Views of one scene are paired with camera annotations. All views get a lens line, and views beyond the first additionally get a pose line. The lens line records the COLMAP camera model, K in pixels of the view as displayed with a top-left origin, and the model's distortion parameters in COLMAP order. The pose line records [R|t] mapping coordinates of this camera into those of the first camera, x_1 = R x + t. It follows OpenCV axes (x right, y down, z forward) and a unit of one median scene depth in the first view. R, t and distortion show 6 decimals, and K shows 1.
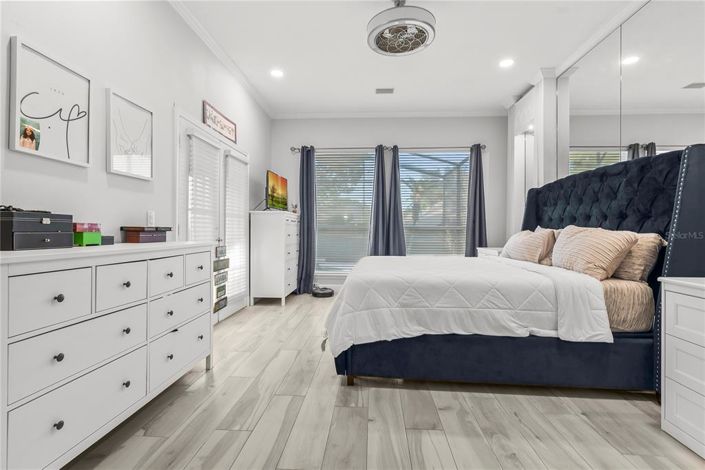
lens RADIAL K [[343.6, 0, 352.5], [0, 343.6, 235.0], [0, 0, 1]] dist [-0.003315, 0.000236]
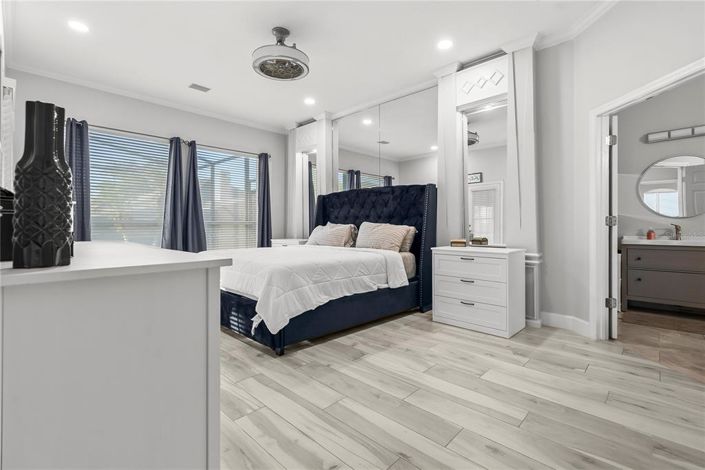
lens RADIAL K [[328.1, 0, 352.0], [0, 328.1, 227.8], [0, 0, 1]] dist [0.002495, 0.000360]
pose [[0.644031, -0.012111, 0.764903, -0.743793], [0.013109, 0.999903, 0.004794, -0.011140], [-0.764887, 0.006940, 0.644127, 0.069935]]
